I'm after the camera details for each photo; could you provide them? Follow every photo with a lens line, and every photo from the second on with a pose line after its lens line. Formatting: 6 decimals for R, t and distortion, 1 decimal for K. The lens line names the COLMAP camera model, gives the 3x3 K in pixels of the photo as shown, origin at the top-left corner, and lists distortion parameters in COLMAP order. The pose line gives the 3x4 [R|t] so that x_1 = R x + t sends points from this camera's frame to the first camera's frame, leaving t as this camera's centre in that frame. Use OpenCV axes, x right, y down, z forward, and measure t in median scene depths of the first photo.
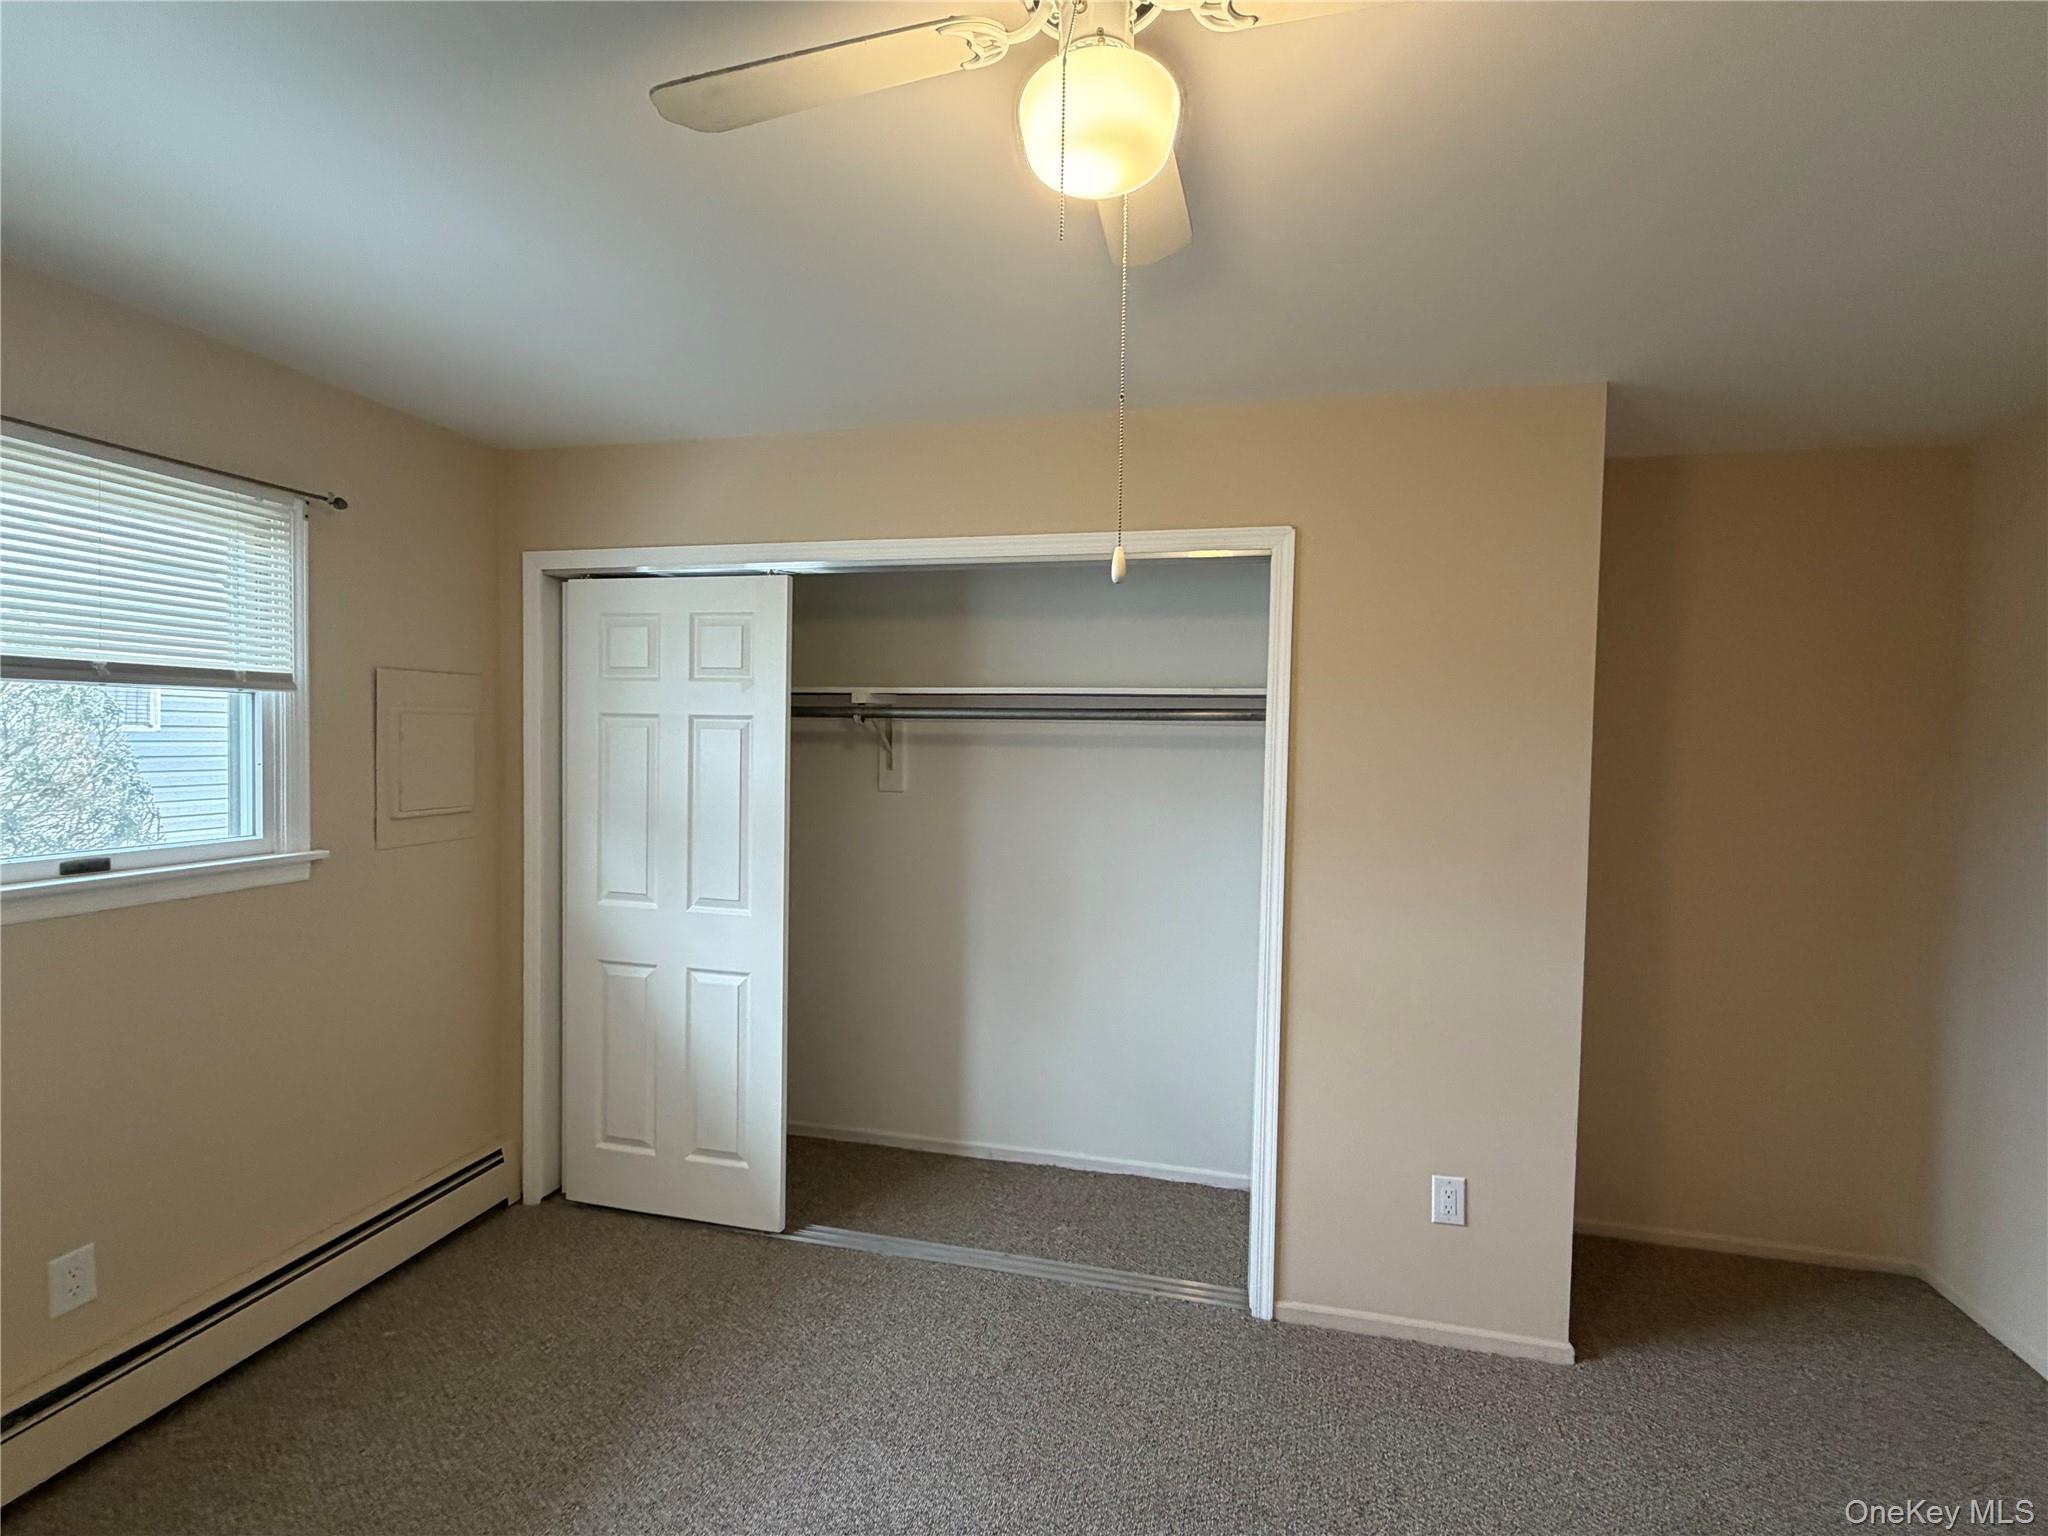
lens RADIAL K [[977.7, 0, 1022.6], [0, 977.7, 811.6], [0, 0, 1]] dist [-0.018941, 0.032771]
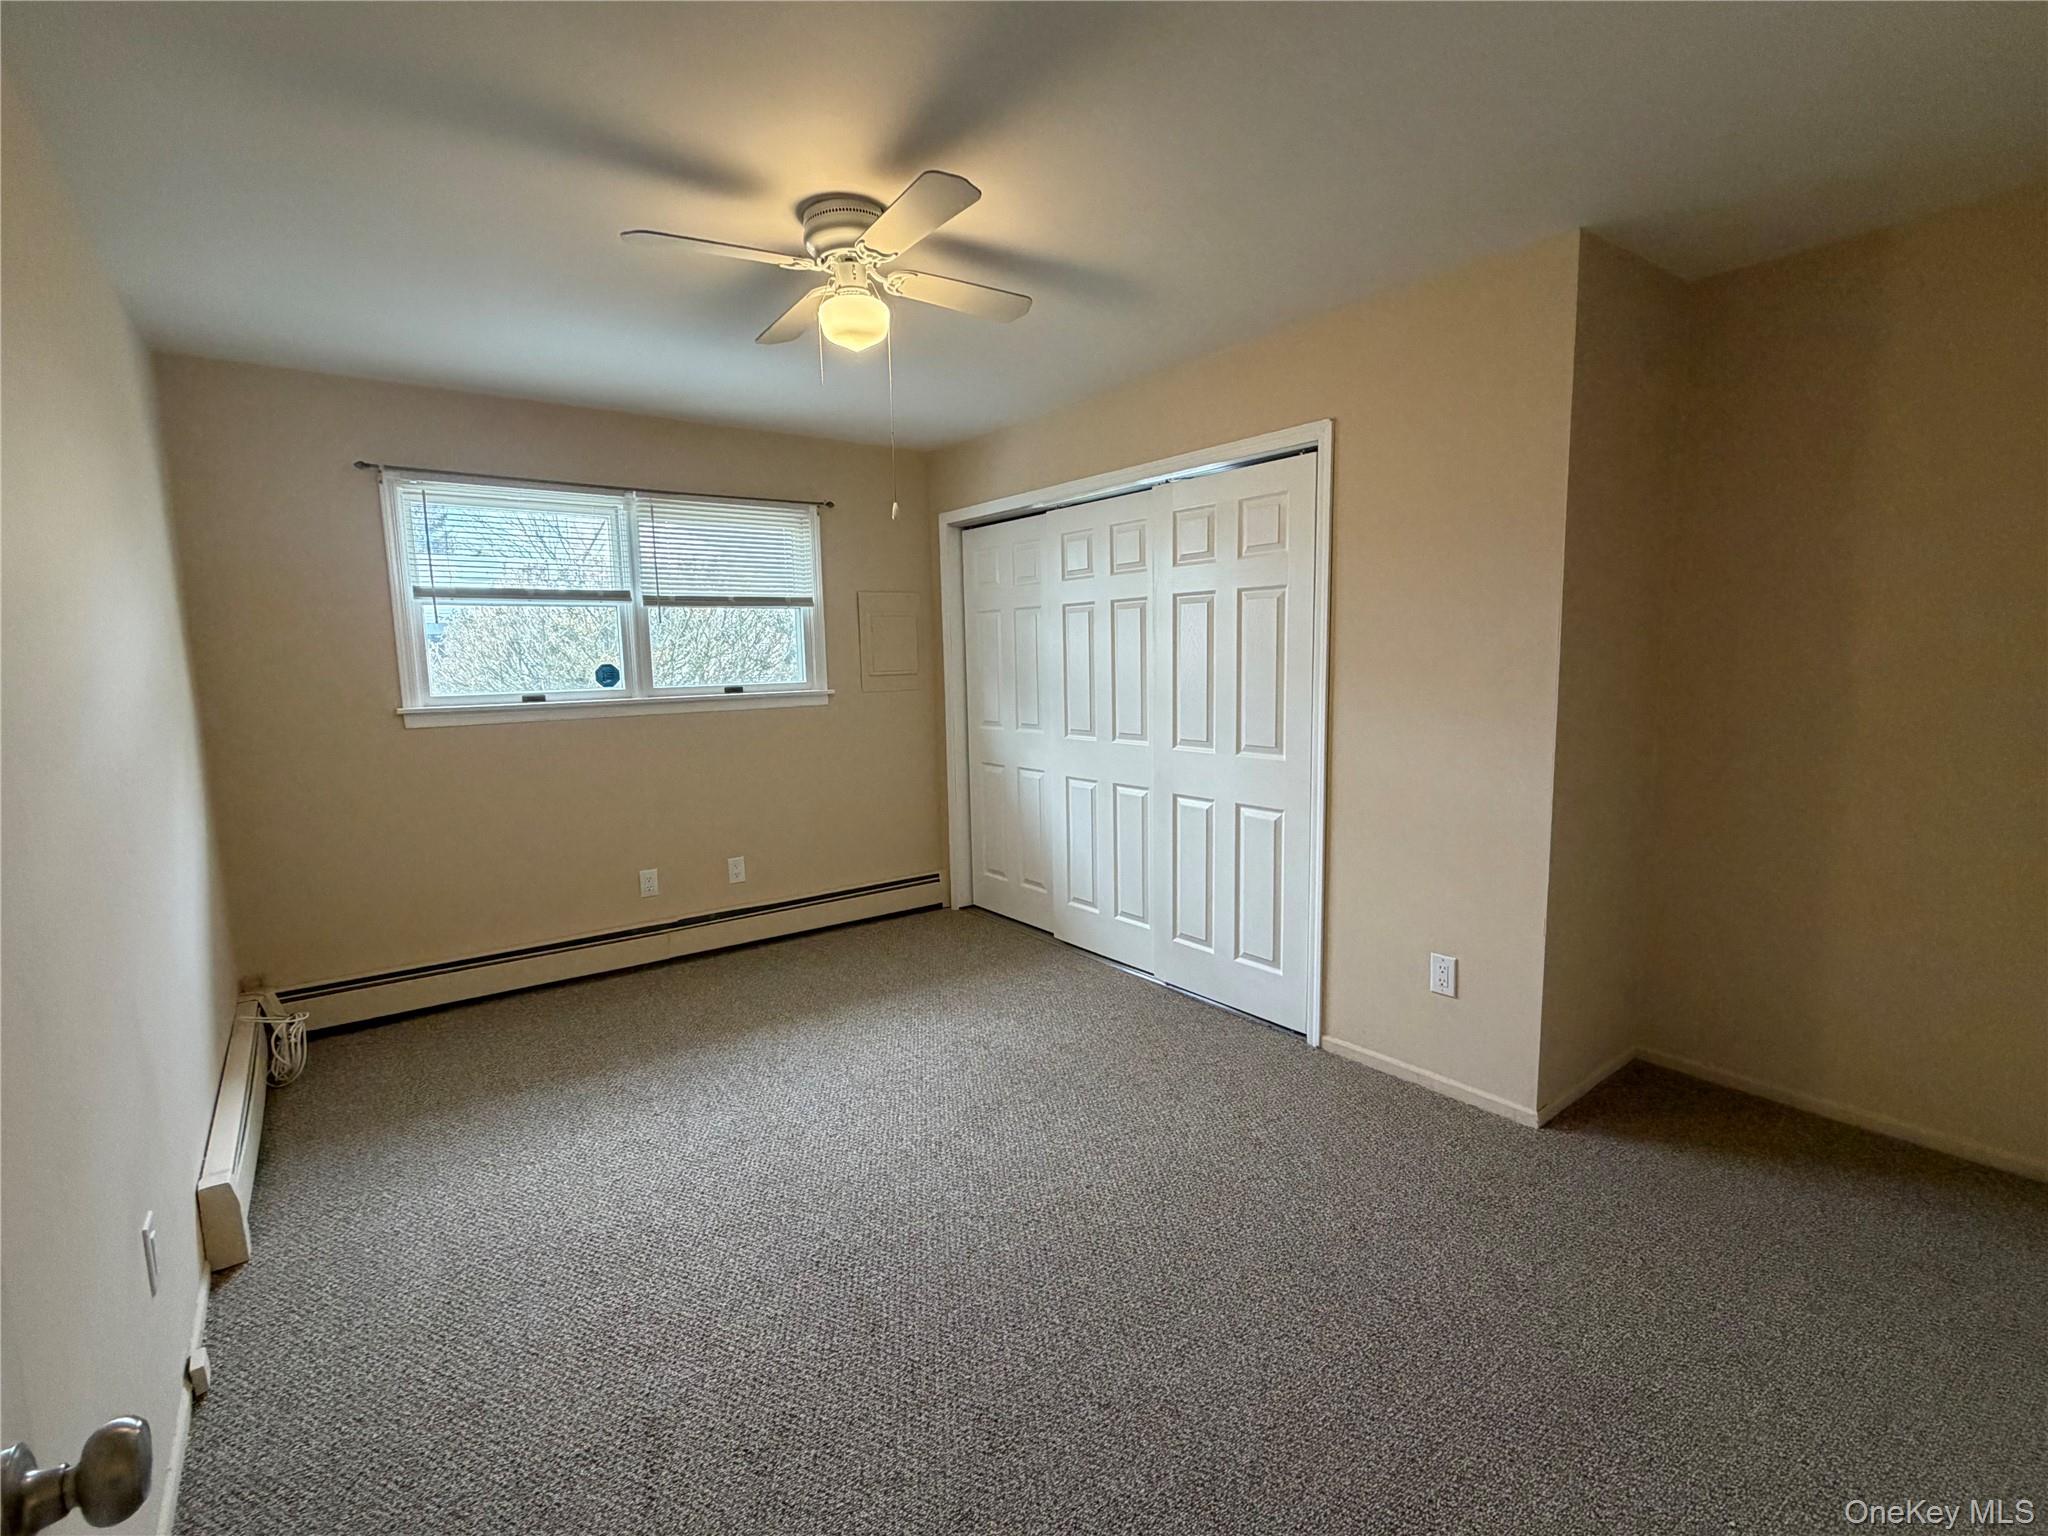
lens RADIAL K [[938.5, 0, 1019.6], [0, 938.5, 769.2], [0, 0, 1]] dist [0.001857, -0.000596]
pose [[0.769382, 0.046430, -0.637100, 0.757606], [0.015737, 0.995675, 0.091566, 0.032958], [0.638595, -0.080476, 0.765323, -0.193559]]
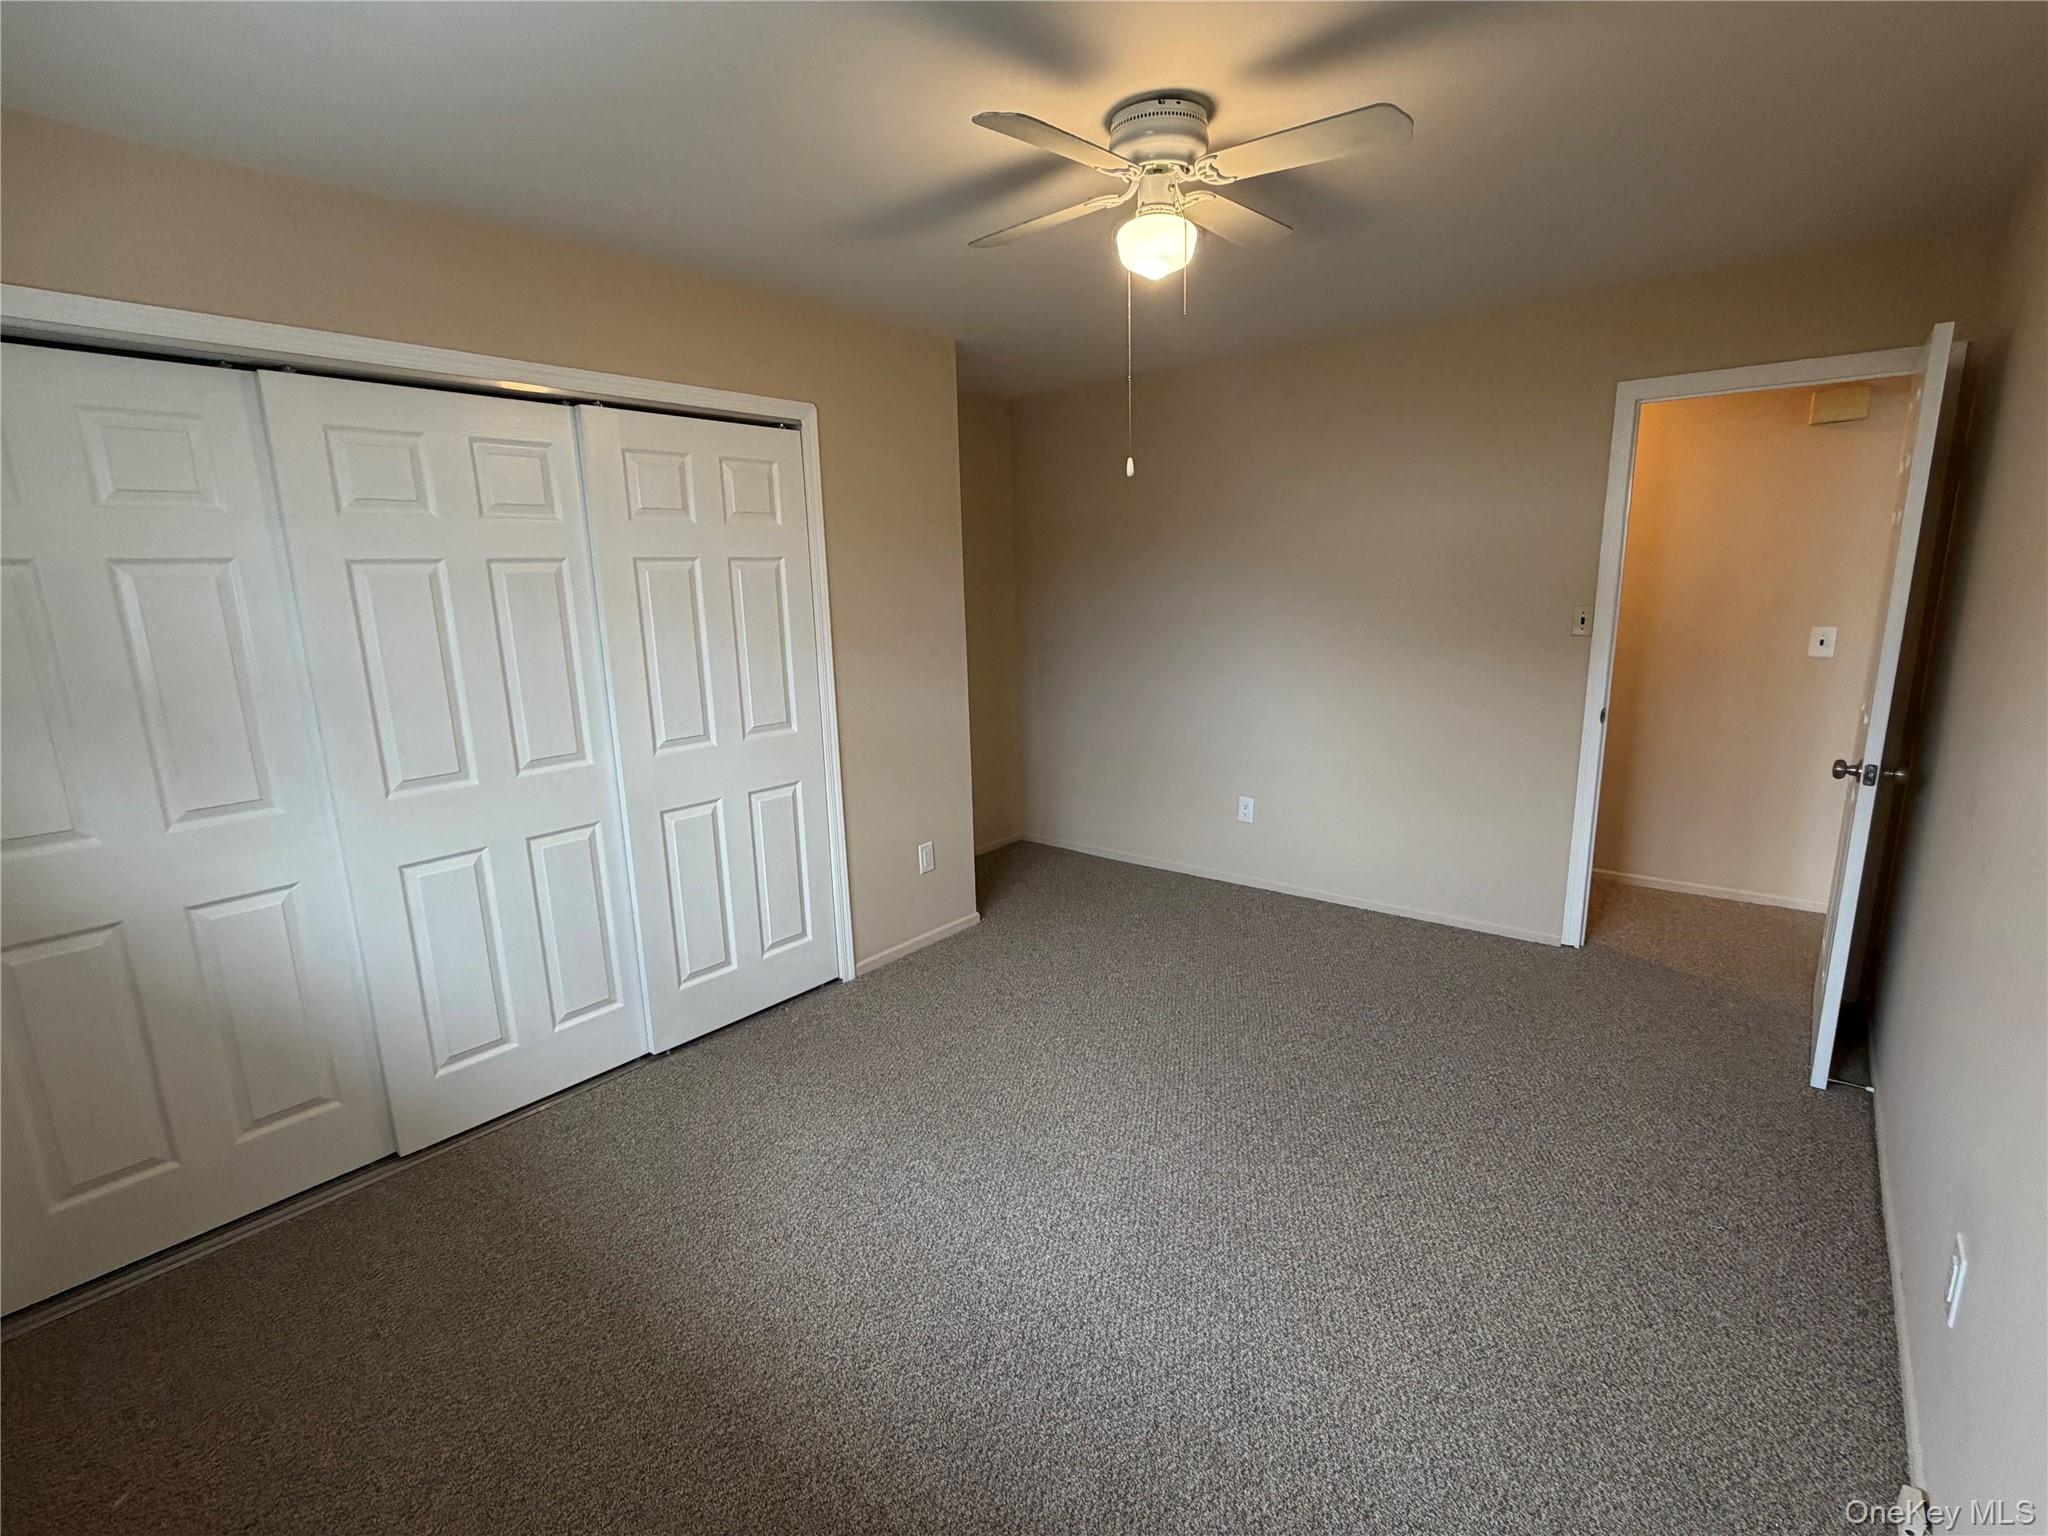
lens RADIAL K [[977.7, 0, 1022.6], [0, 977.7, 811.6], [0, 0, 1]] dist [-0.018941, 0.032771]
pose [[0.431958, -0.239457, 0.869524, -0.889300], [0.076815, 0.970374, 0.229070, -0.035974], [-0.898616, -0.032156, 0.437555, 0.147053]]
